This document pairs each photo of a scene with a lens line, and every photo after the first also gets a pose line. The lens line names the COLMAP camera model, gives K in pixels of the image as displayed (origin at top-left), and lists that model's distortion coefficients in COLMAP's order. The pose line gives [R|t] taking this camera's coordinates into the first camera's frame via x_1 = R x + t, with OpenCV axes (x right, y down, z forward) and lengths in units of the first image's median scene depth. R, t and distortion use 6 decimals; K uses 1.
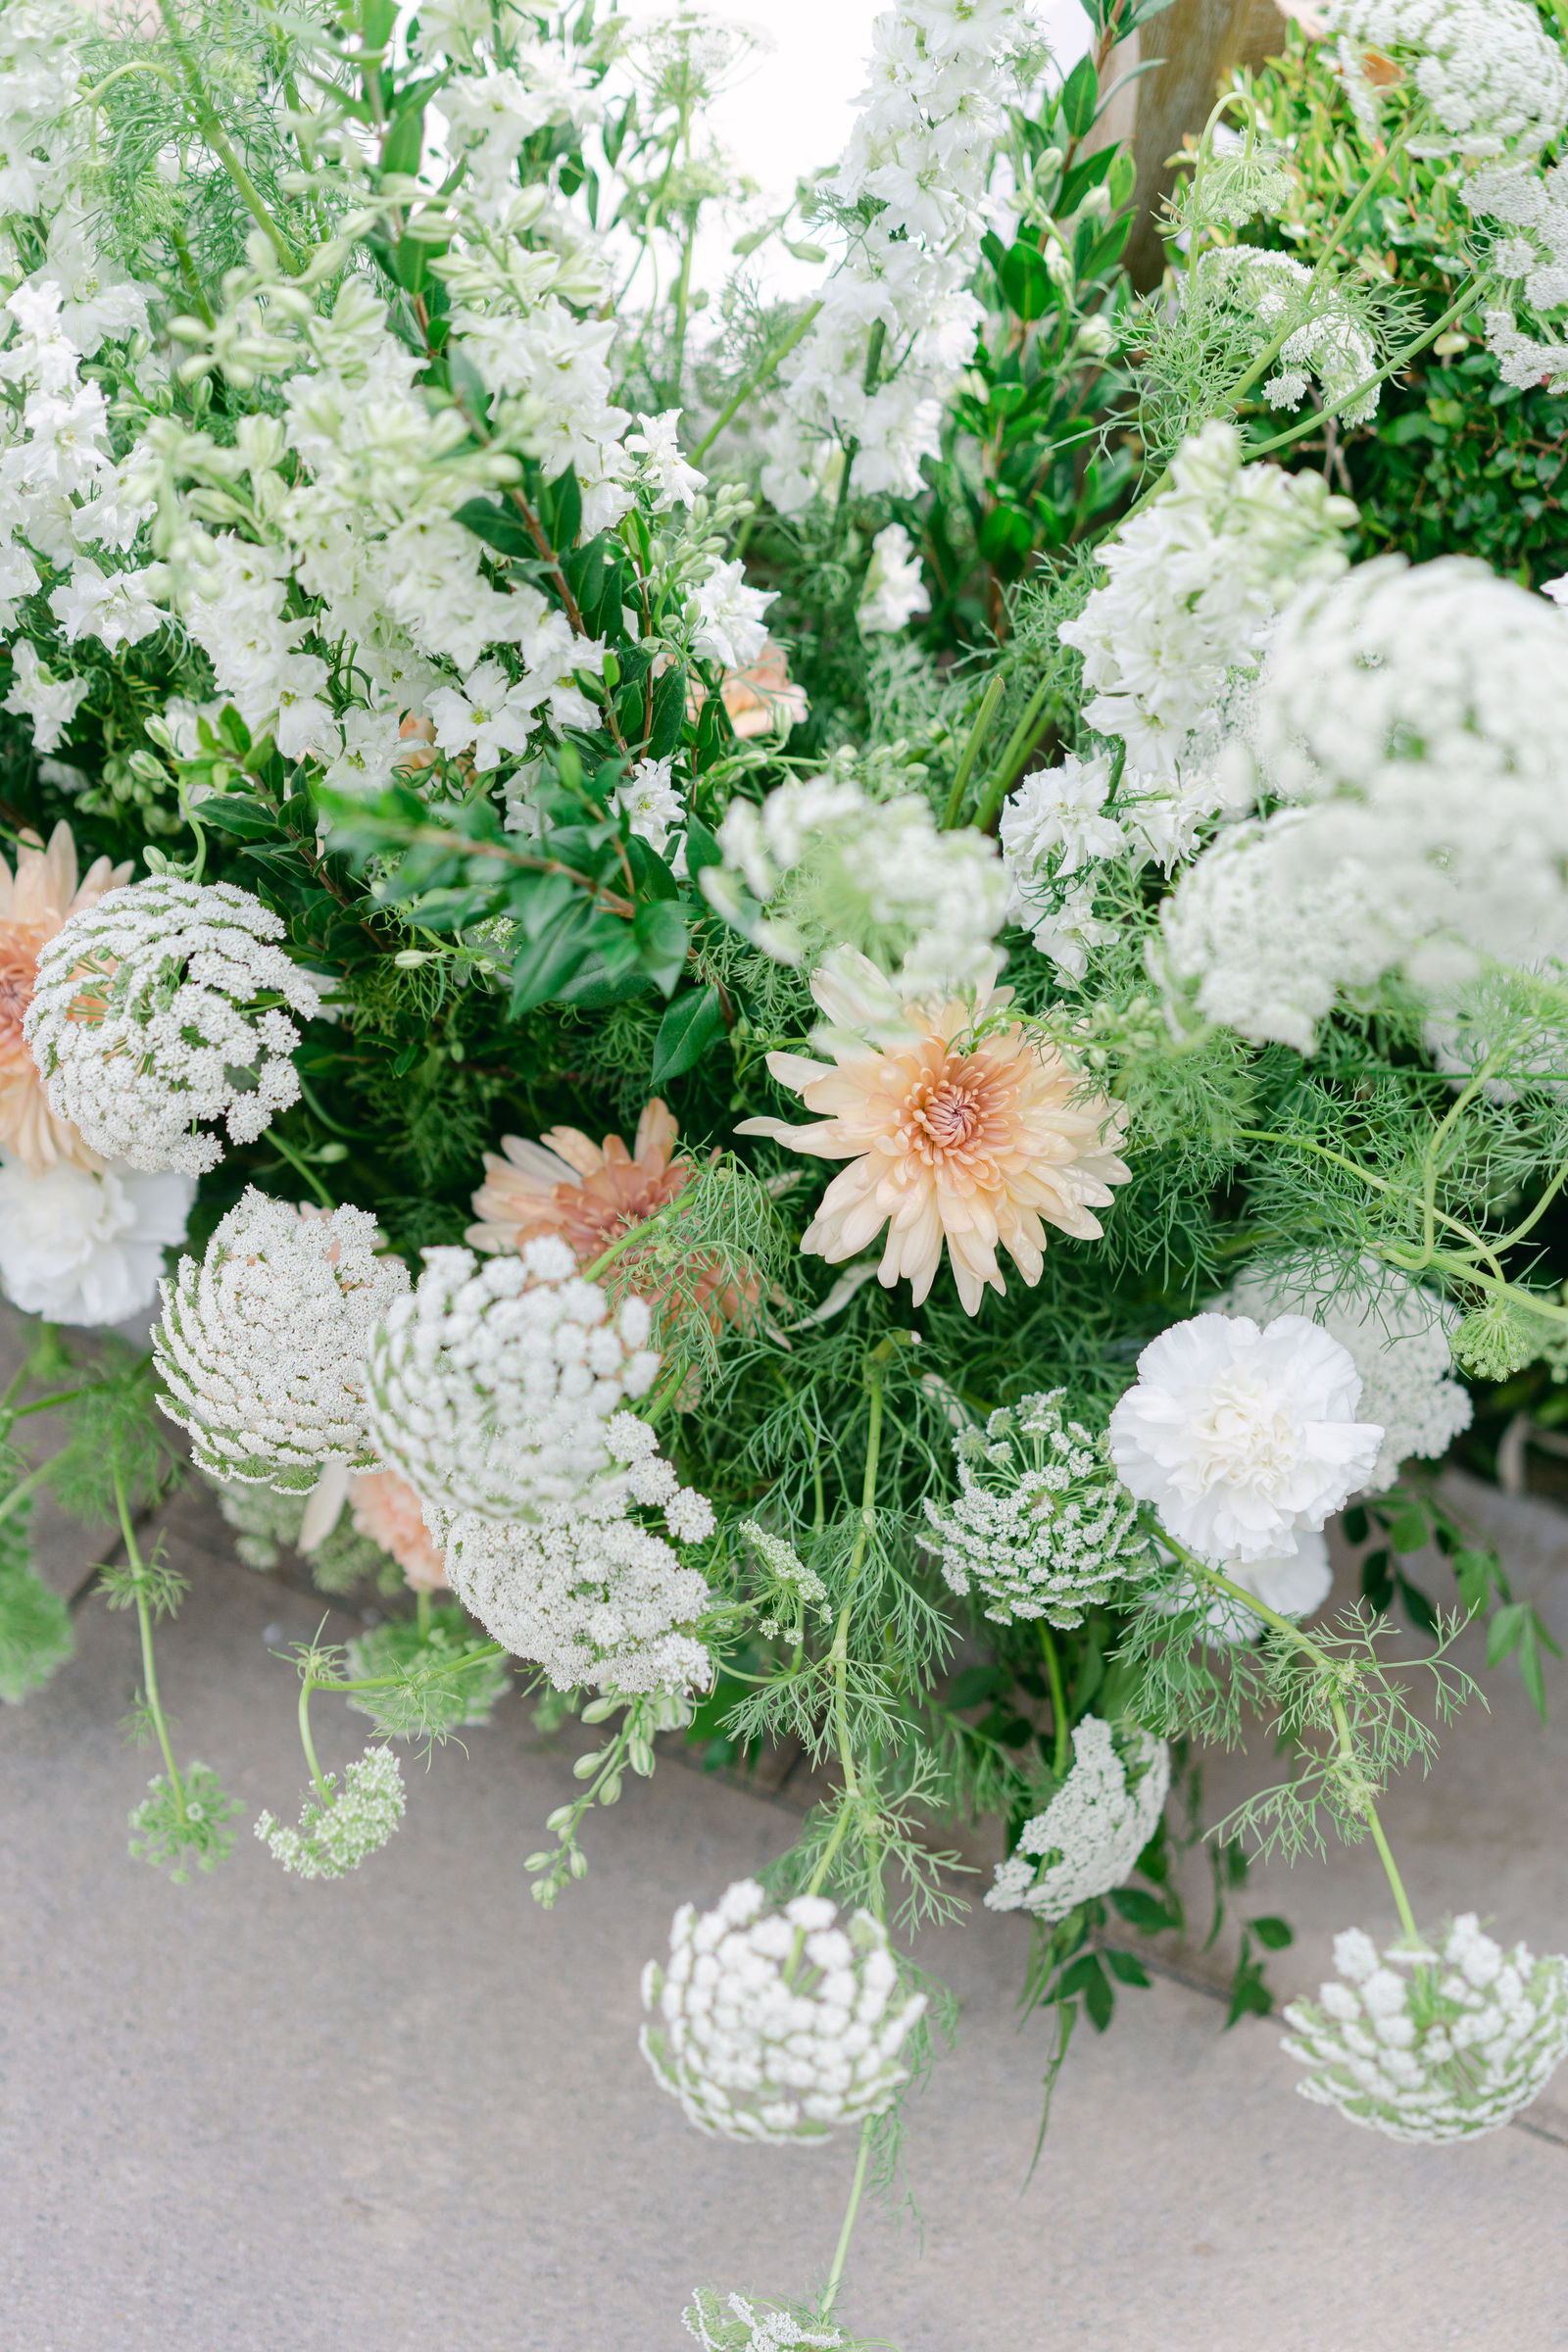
lens RADIAL K [[3722.5, 0, 682.9], [0, 3722.5, 1177.5], [0, 0, 1]] dist [0.036469, -0.087671]
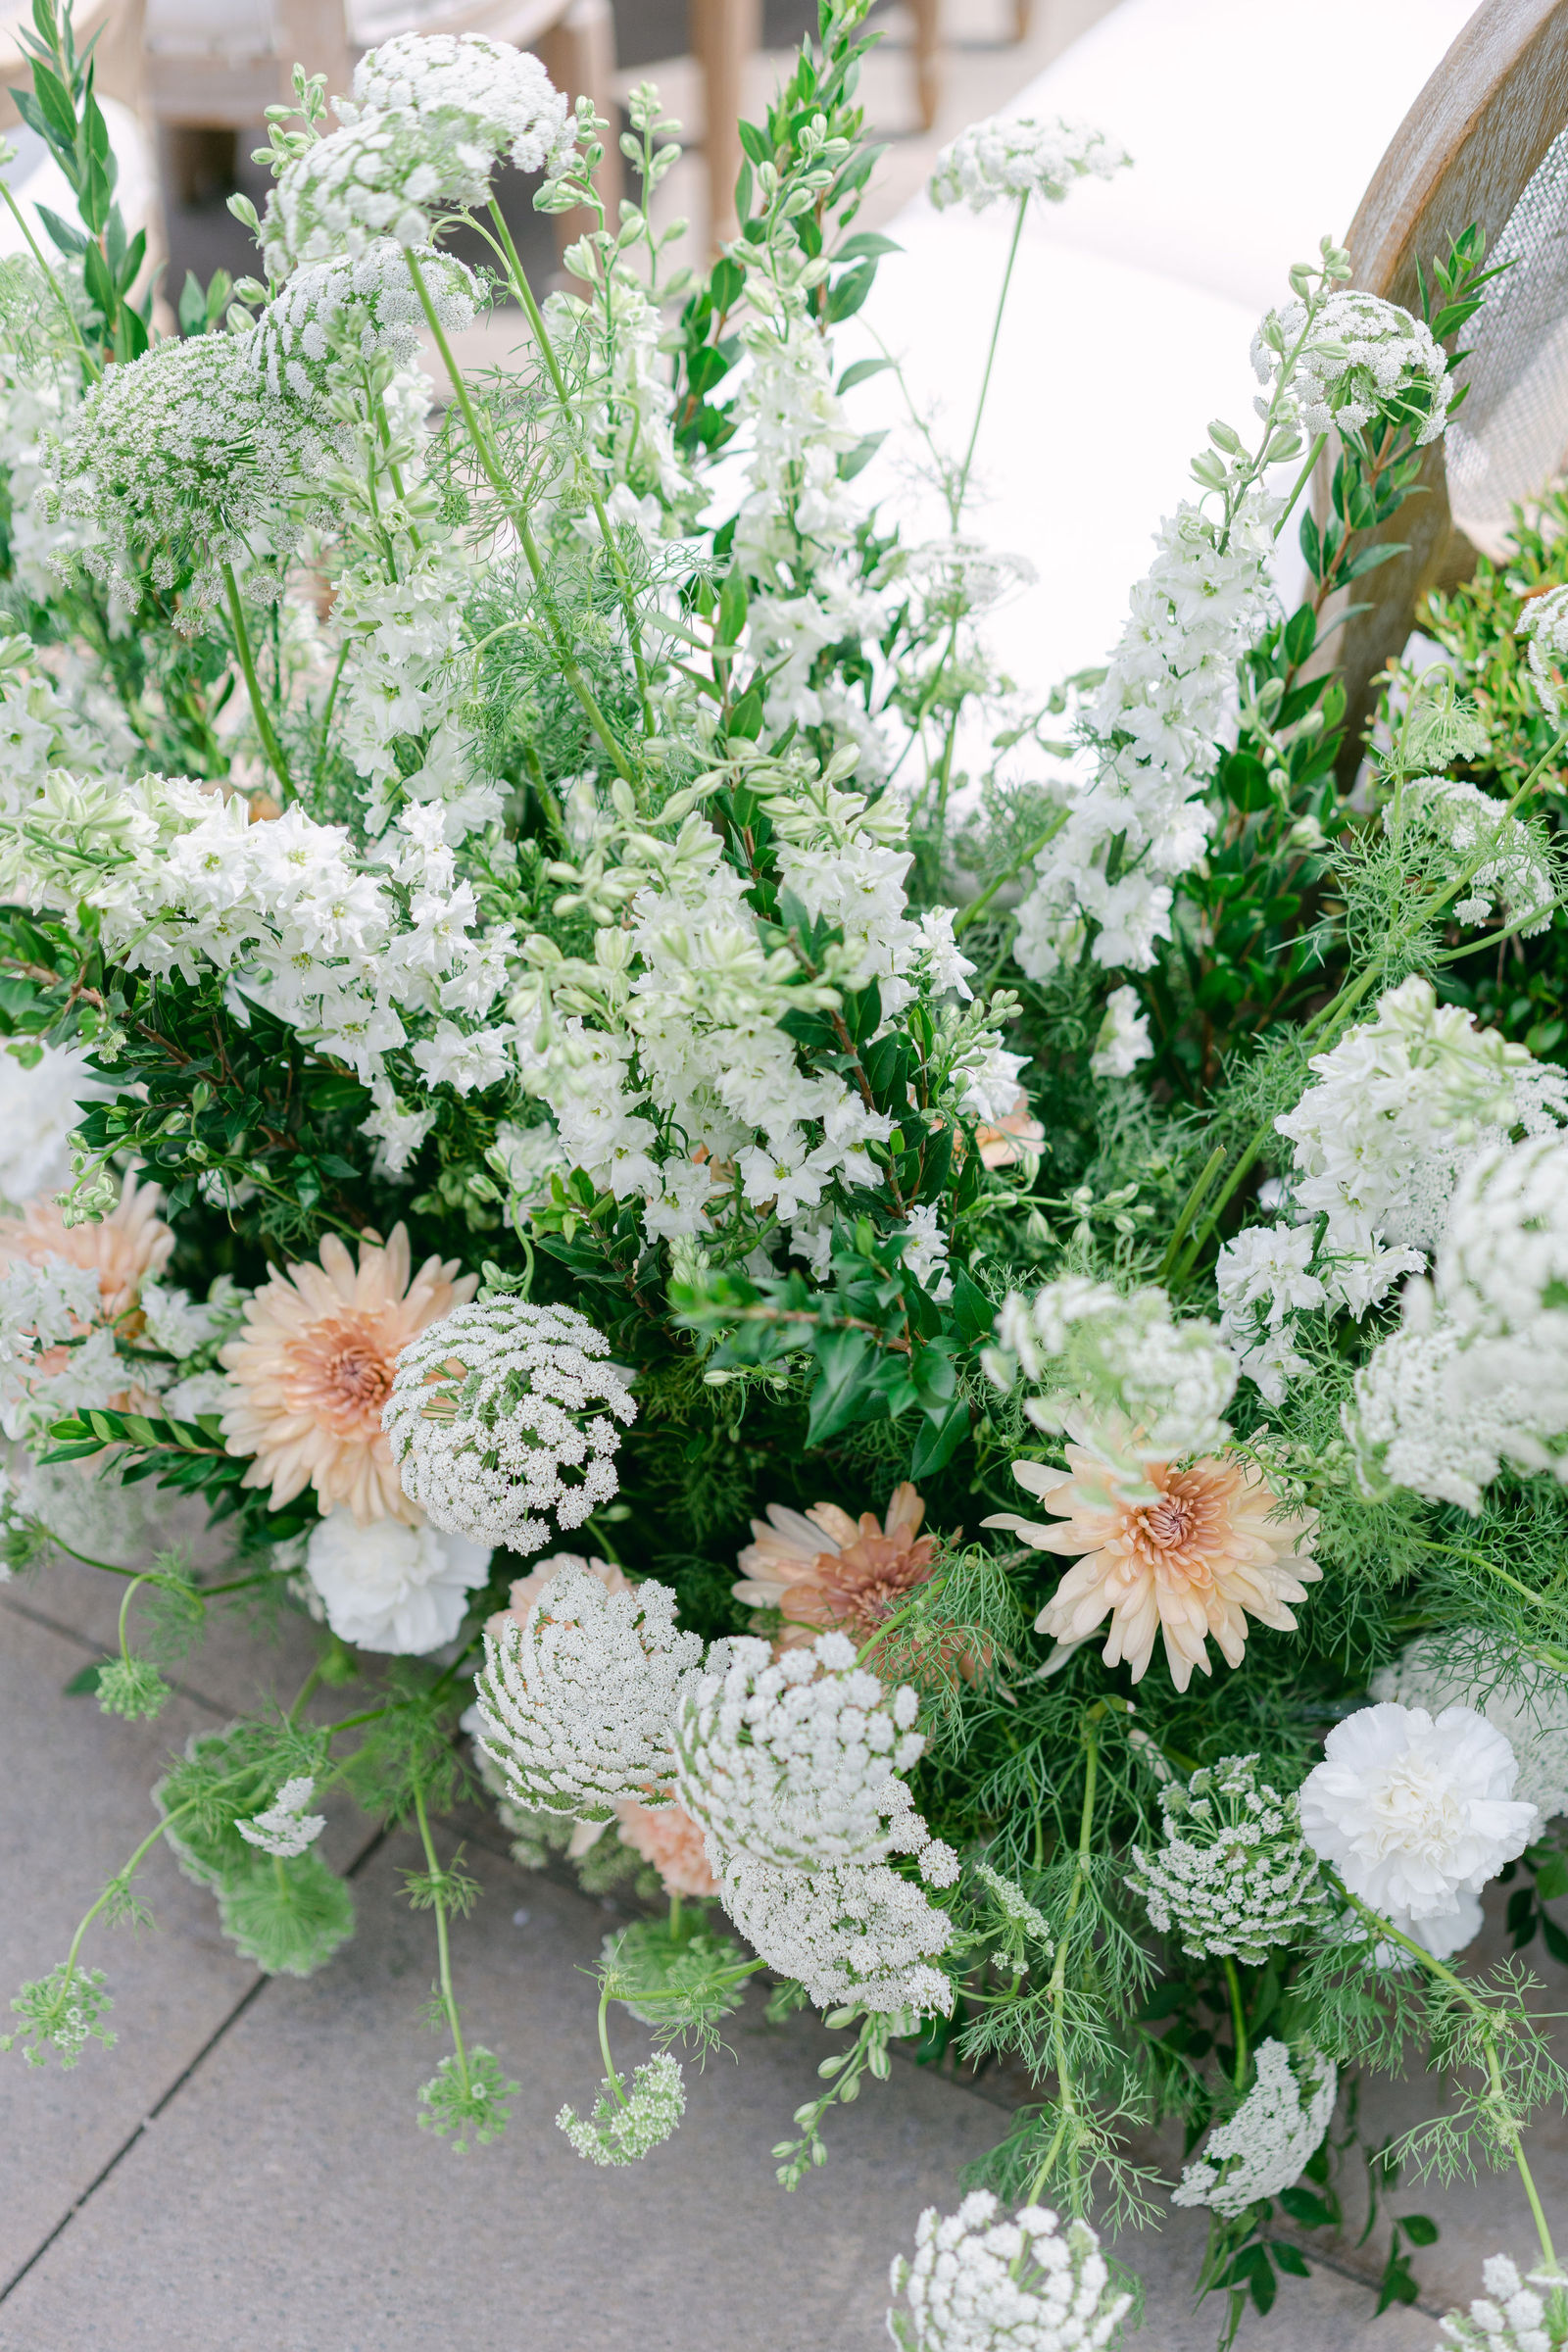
lens RADIAL K [[3639.0, 0, 779.3], [0, 3639.0, 1242.4], [0, 0, 1]] dist [0.112364, -0.760648]
pose [[0.999277, 0.034564, -0.015859, -0.033516], [-0.035267, 0.998298, -0.046454, -0.044471], [0.014227, 0.046979, 0.998795, -0.140314]]
